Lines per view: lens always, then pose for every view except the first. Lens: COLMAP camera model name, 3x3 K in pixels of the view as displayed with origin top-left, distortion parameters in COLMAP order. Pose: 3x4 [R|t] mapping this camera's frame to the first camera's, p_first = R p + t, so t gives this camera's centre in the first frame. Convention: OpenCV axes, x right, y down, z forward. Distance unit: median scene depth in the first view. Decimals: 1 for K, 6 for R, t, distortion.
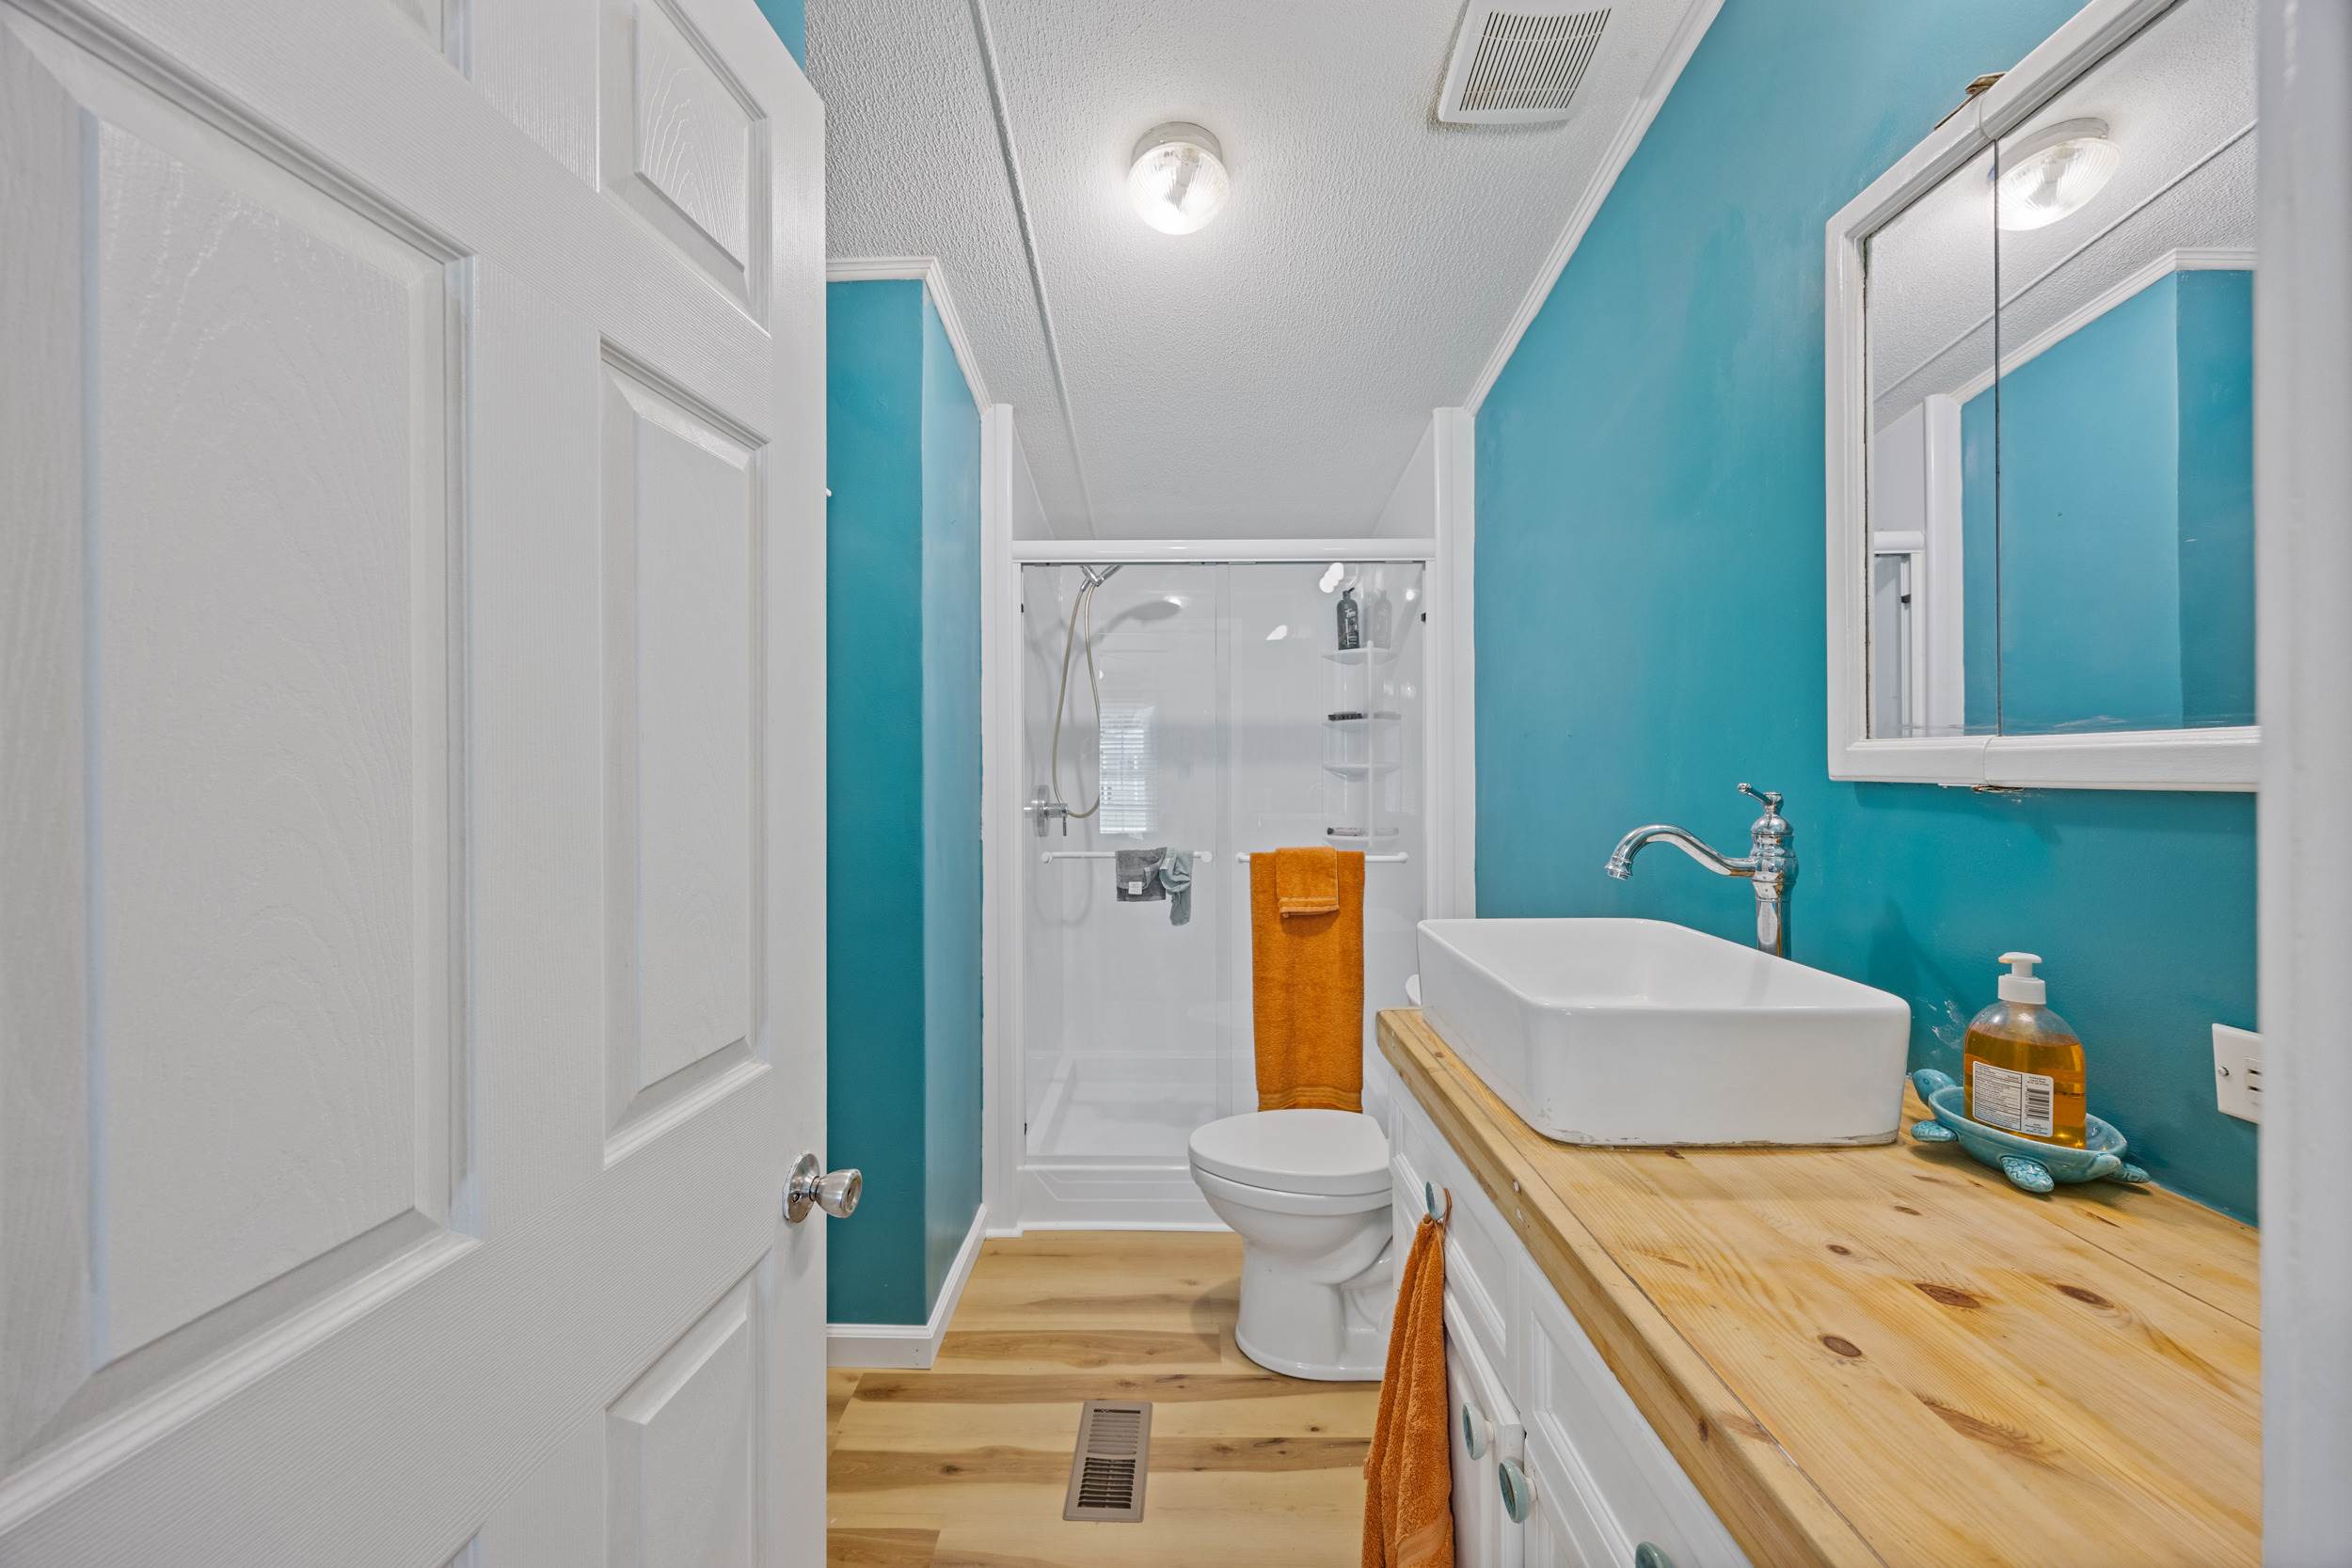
lens RADIAL K [[917.1, 0, 1163.2], [0, 917.1, 759.2], [0, 0, 1]] dist [-0.000611, 0.000464]
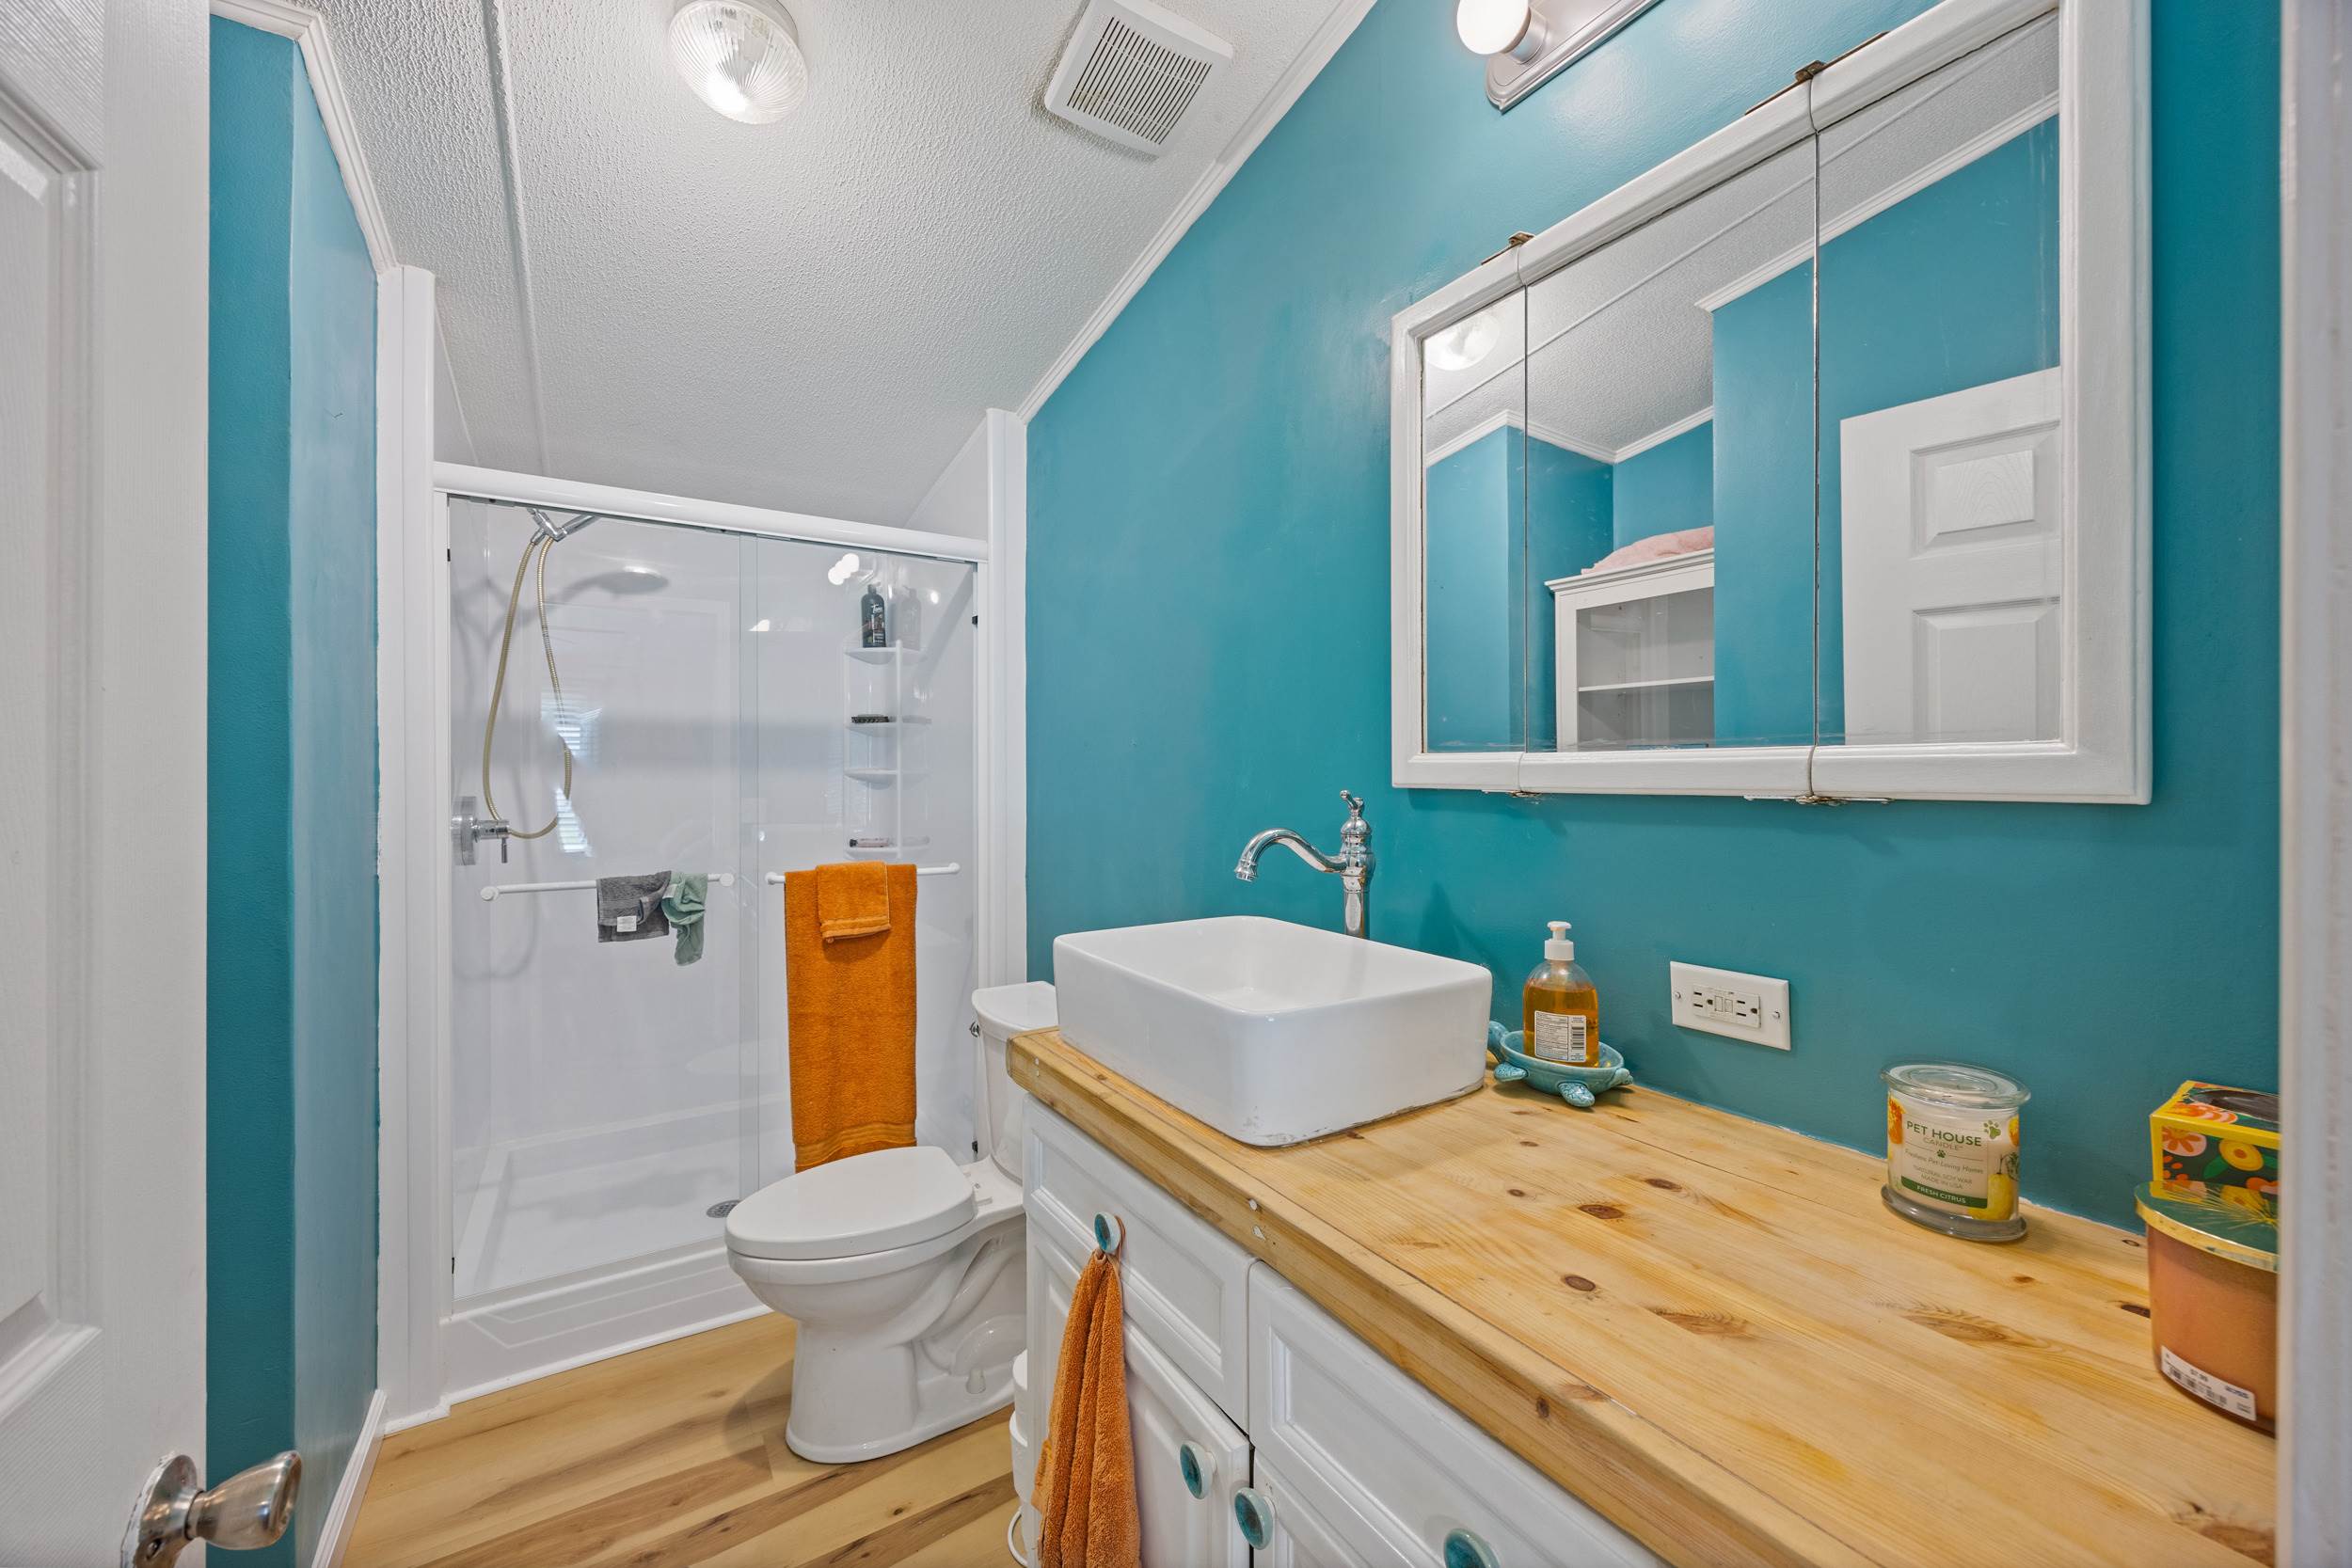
lens RADIAL K [[912.9, 0, 1178.0], [0, 912.9, 768.7], [0, 0, 1]] dist [-0.002211, 0.000329]
pose [[0.834704, 0.006675, 0.550659, -0.110699], [-0.008621, 0.999962, 0.000946, 0.000170], [-0.550632, -0.005536, 0.834730, 0.116963]]
